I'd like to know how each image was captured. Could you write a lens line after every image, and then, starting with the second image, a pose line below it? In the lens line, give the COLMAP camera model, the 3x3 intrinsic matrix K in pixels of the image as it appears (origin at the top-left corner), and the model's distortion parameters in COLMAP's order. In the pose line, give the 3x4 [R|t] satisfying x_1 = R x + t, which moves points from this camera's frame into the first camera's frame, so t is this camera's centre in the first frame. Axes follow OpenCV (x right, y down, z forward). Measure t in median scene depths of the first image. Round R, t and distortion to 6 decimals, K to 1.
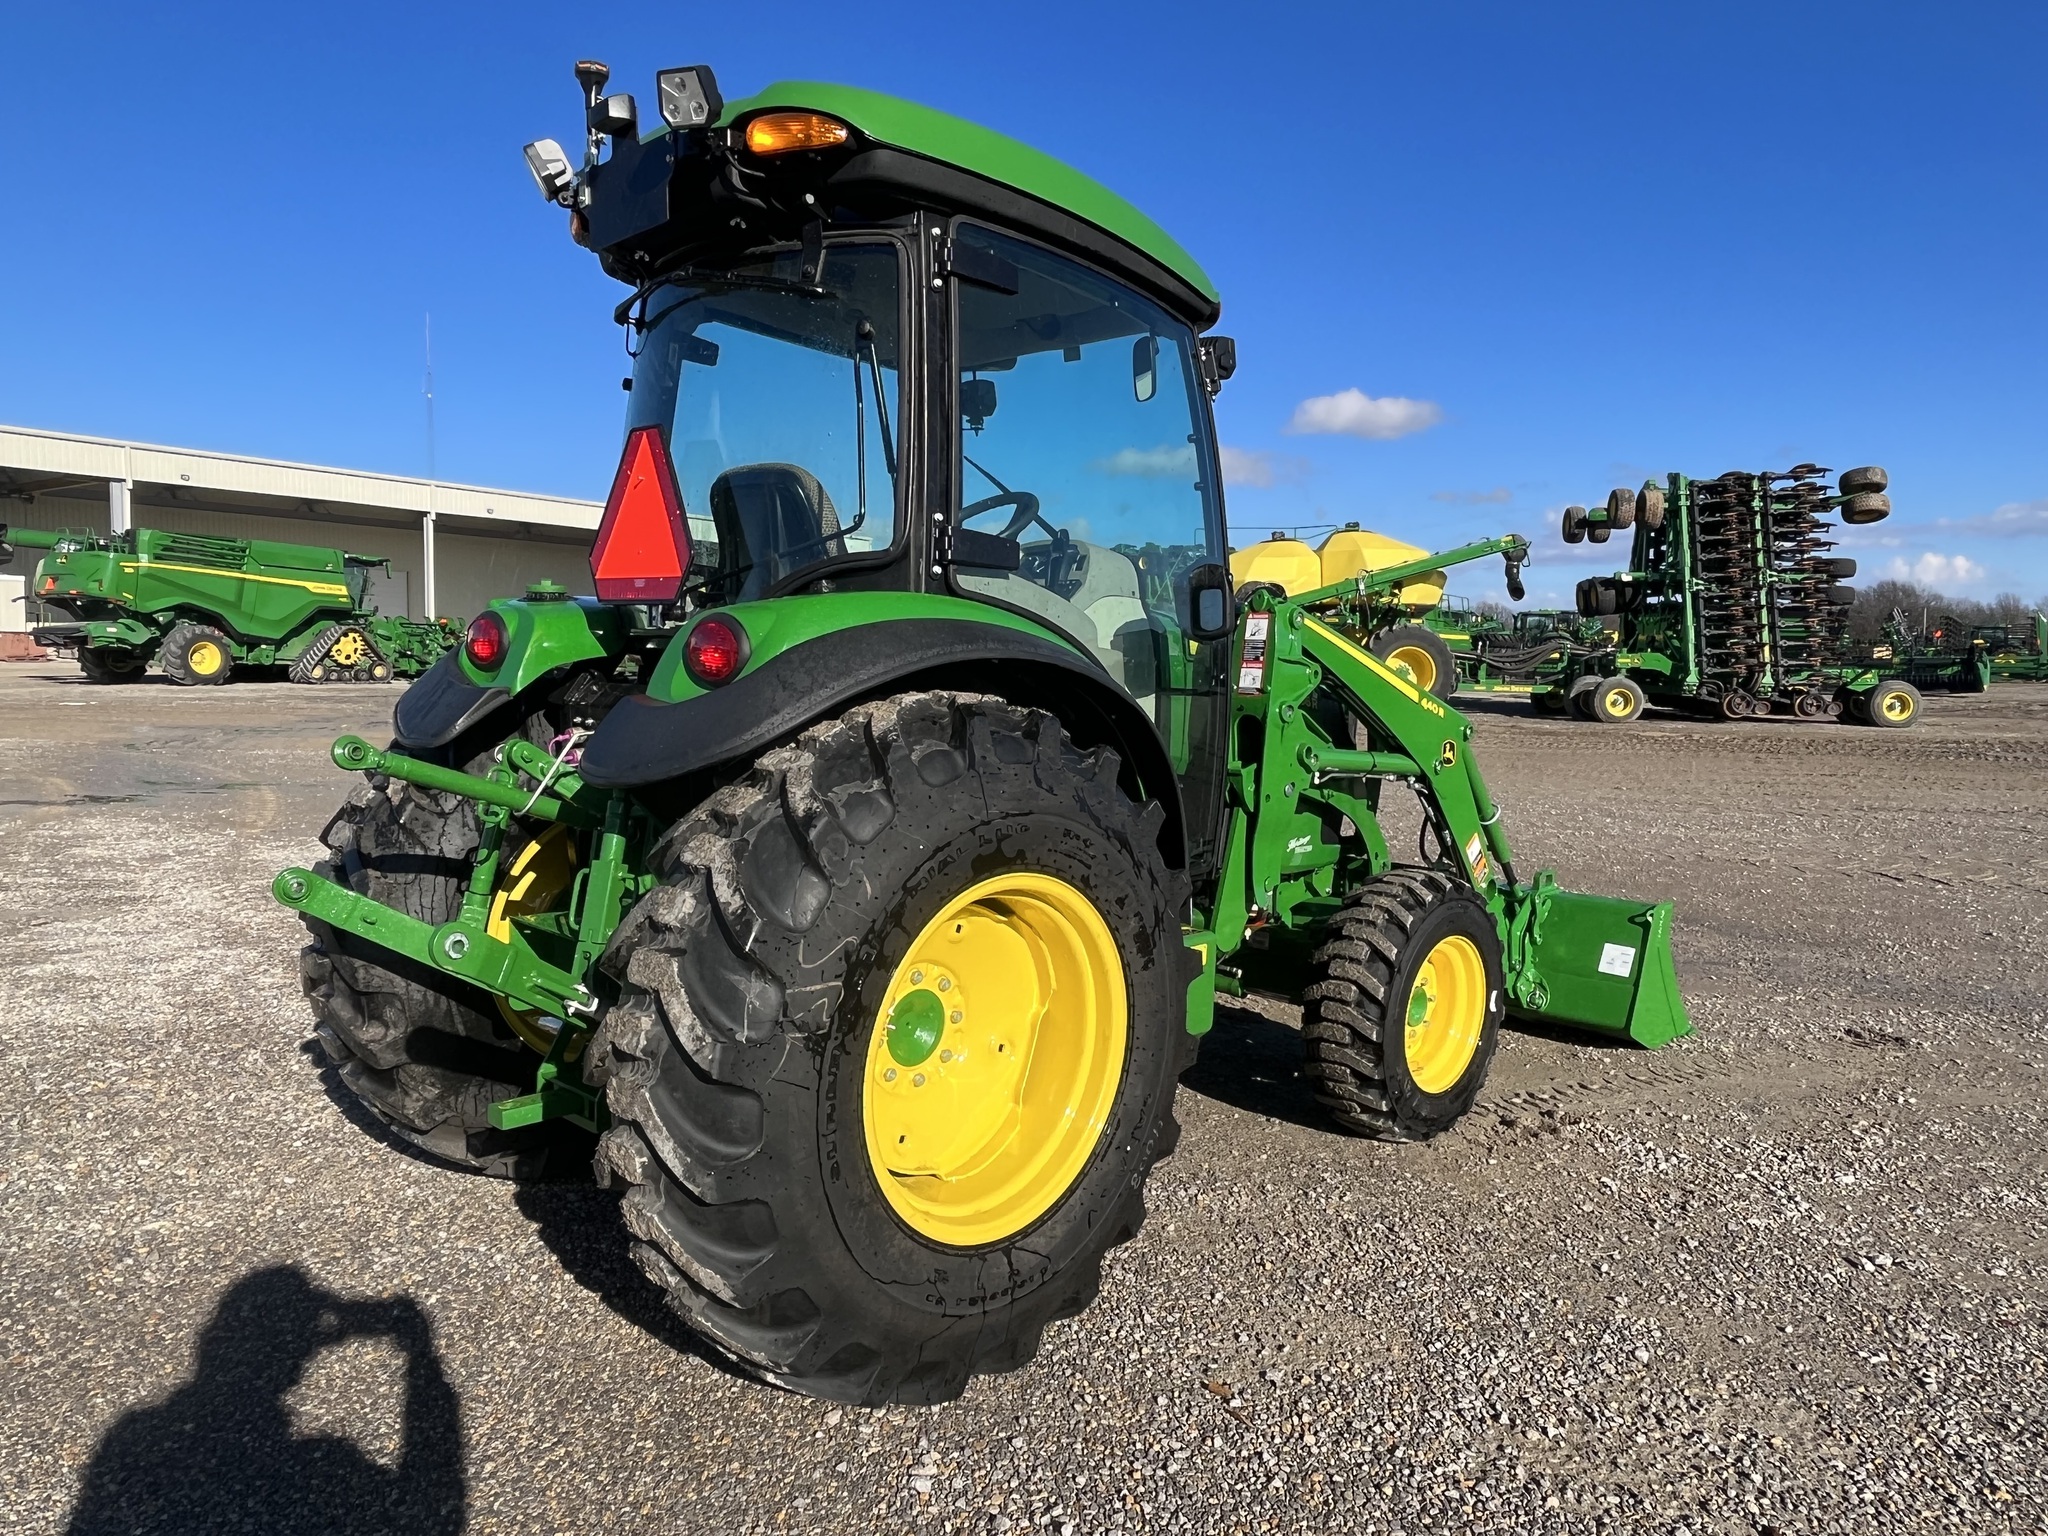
lens RADIAL K [[1351.9, 0, 1024.0], [0, 1351.9, 768.0], [0, 0, 1]] dist [-0.002634, -0.001430]
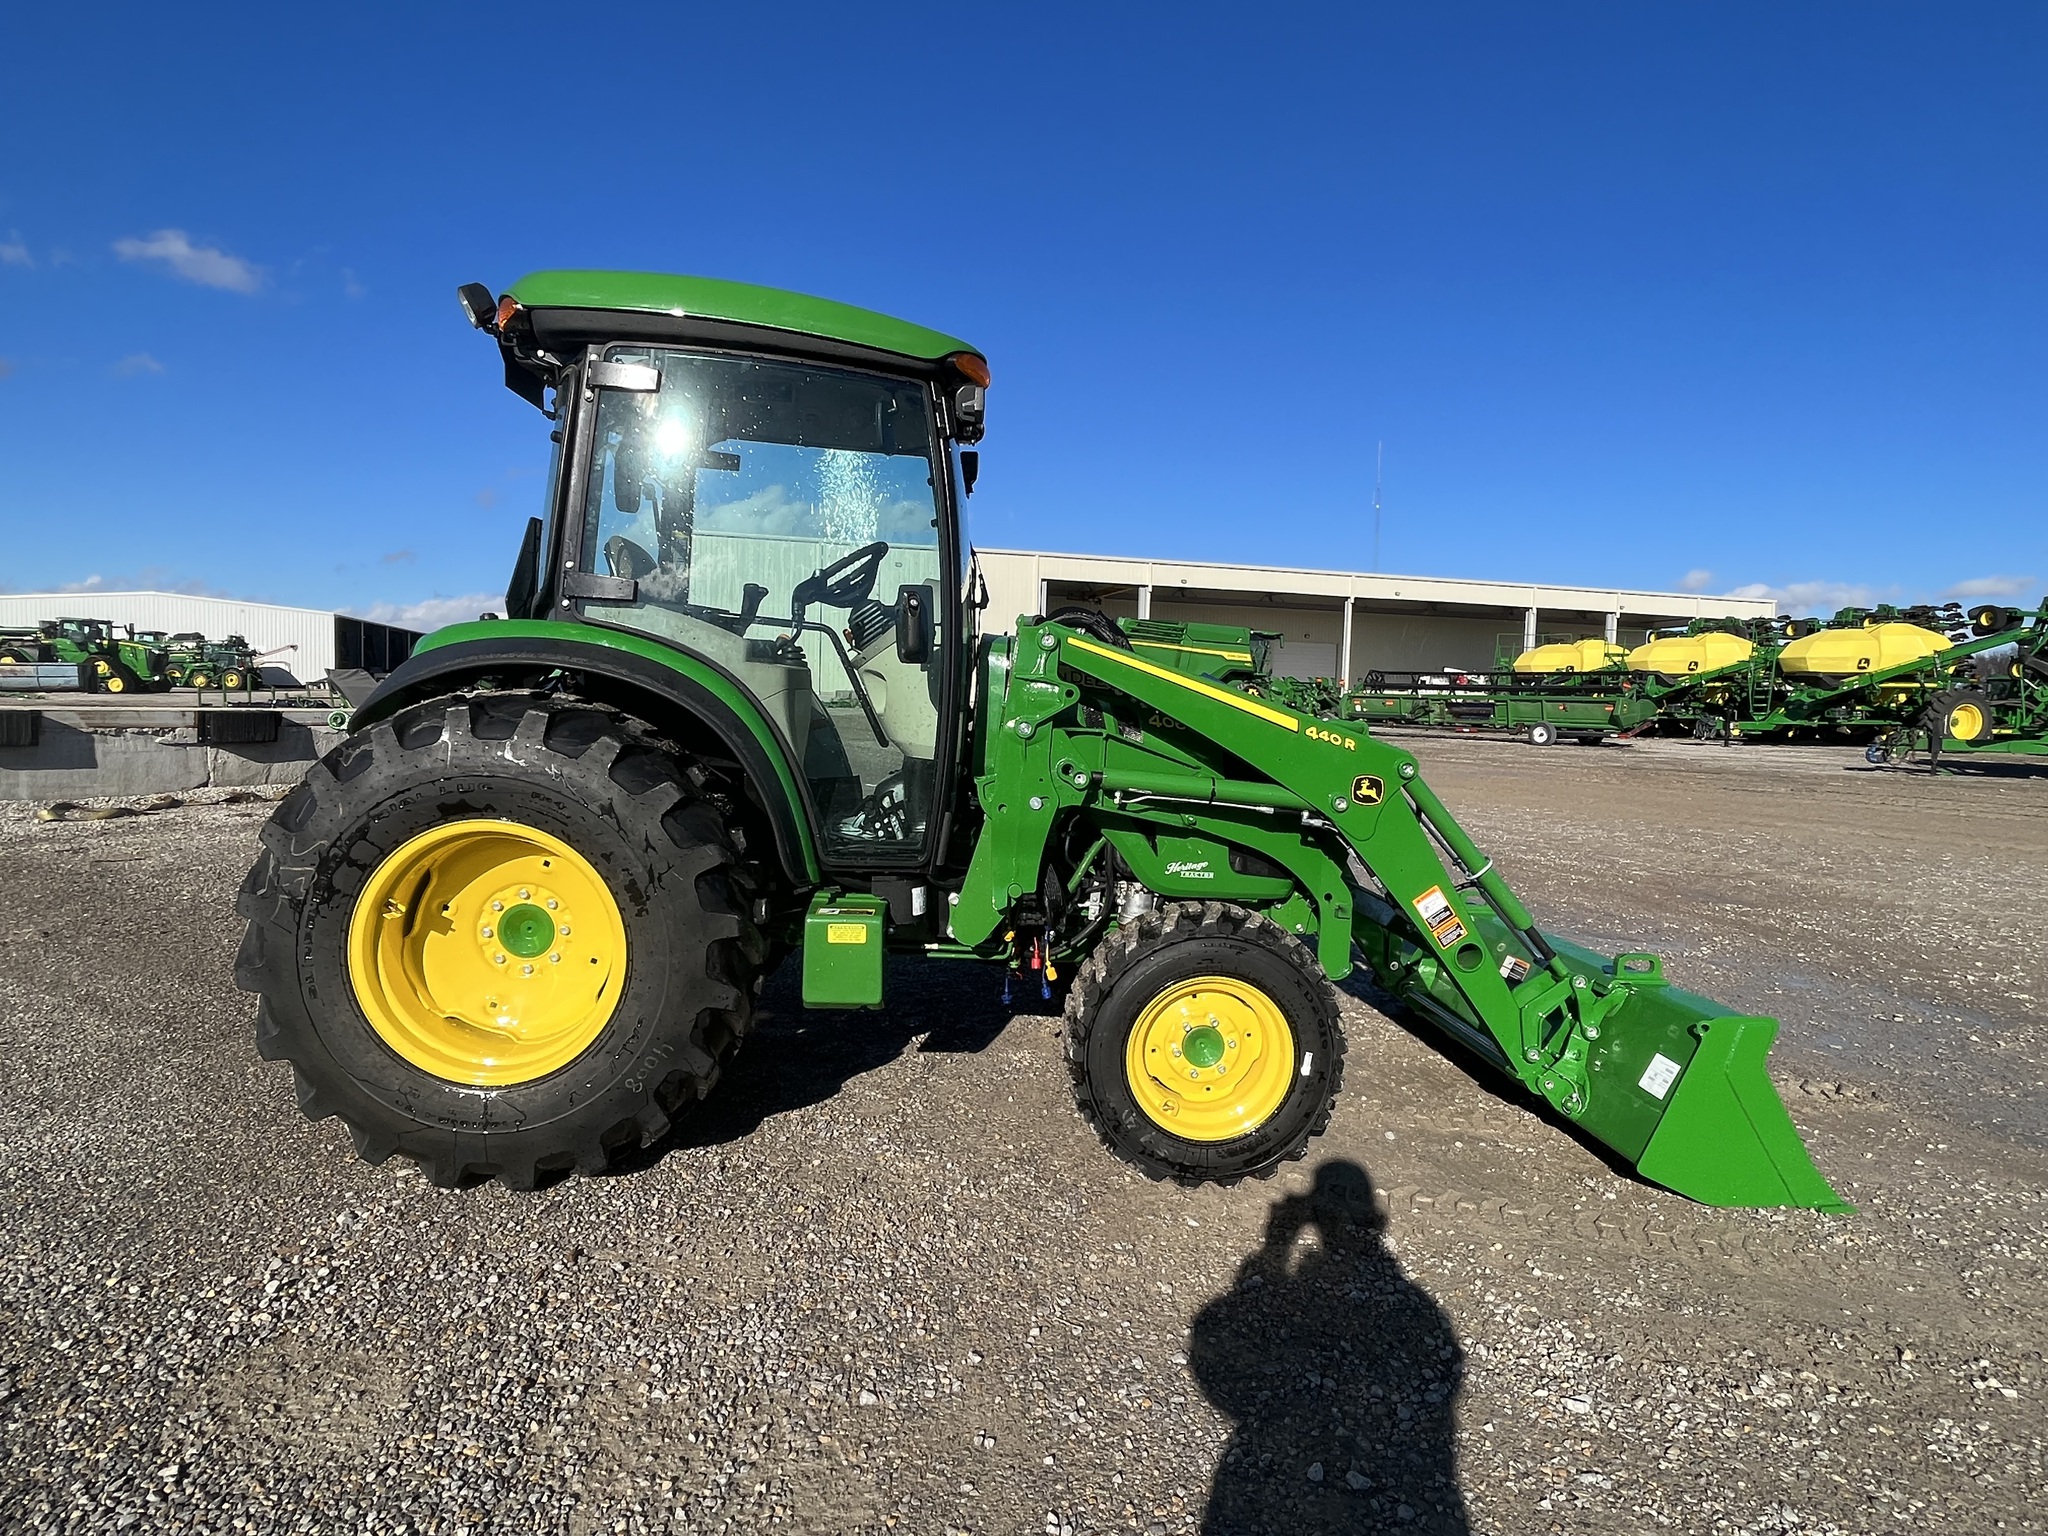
lens RADIAL K [[1109.7, 0, 1024.0], [0, 1109.7, 768.0], [0, 0, 1]] dist [-0.004293, -0.000483]
pose [[0.736805, 0.052813, -0.674039, 0.651362], [-0.074786, 0.997193, -0.003617, -0.005997], [0.671956, 0.053073, 0.738687, 0.301425]]
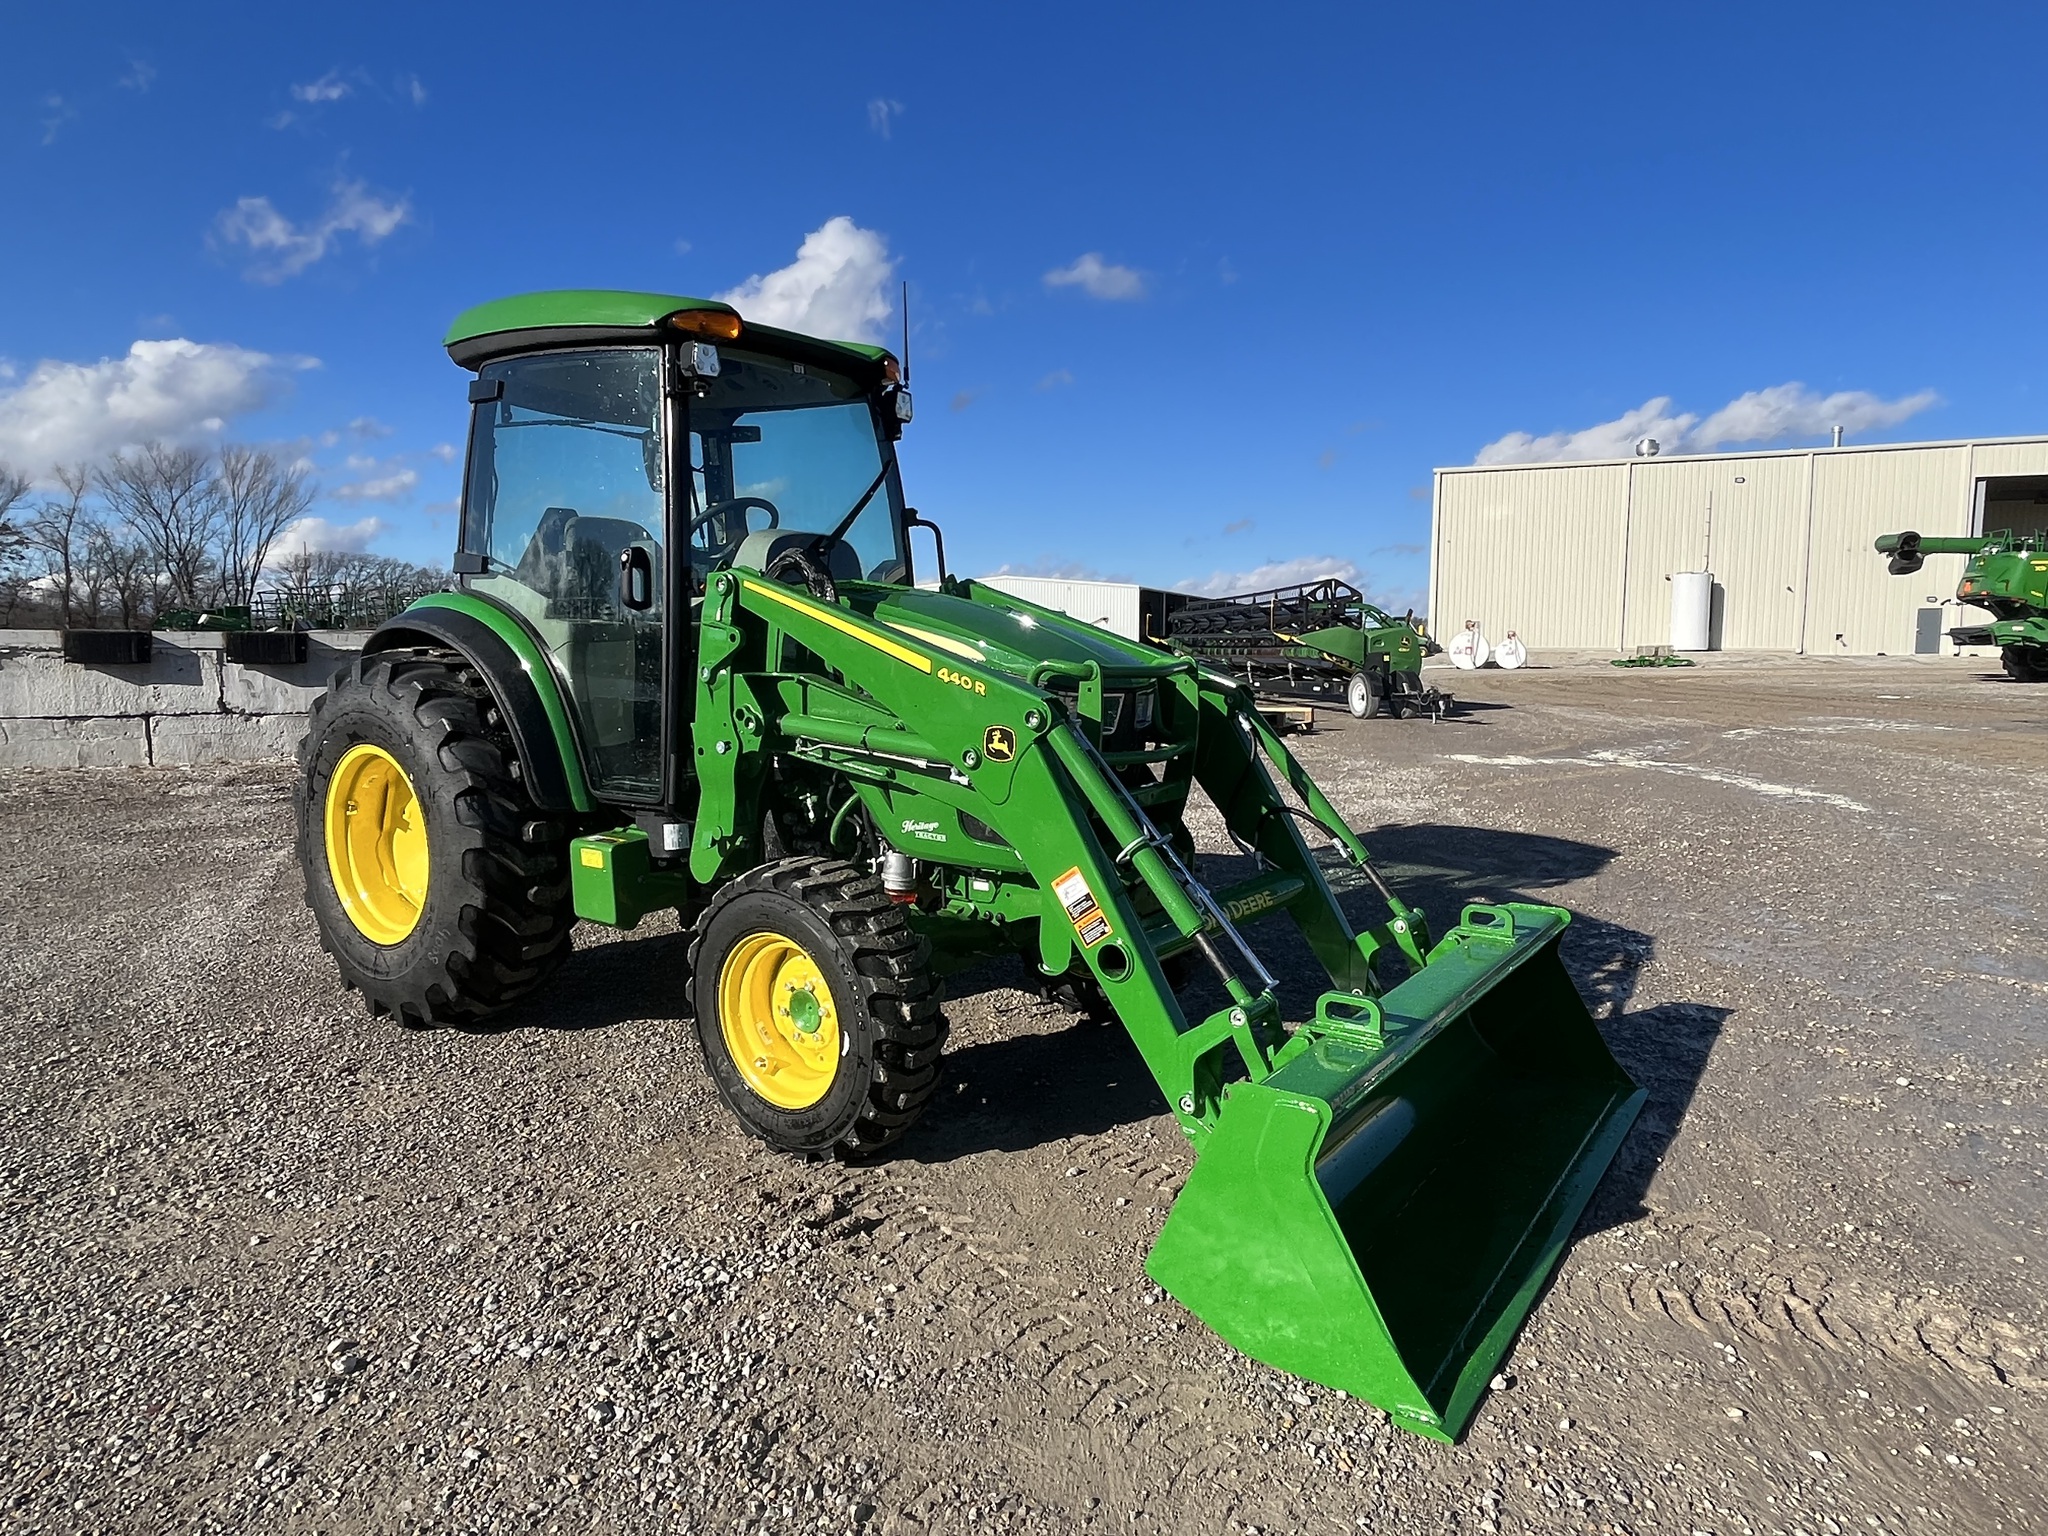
lens RADIAL K [[1212.3, 0, 1014.3], [0, 1212.3, 769.1], [0, 0, 1]] dist [0.000880, -0.002167]
pose [[0.143392, 0.089507, -0.985610, 0.989386], [-0.081338, 0.993598, 0.078399, -0.050857], [0.986318, 0.068925, 0.149755, 0.919714]]
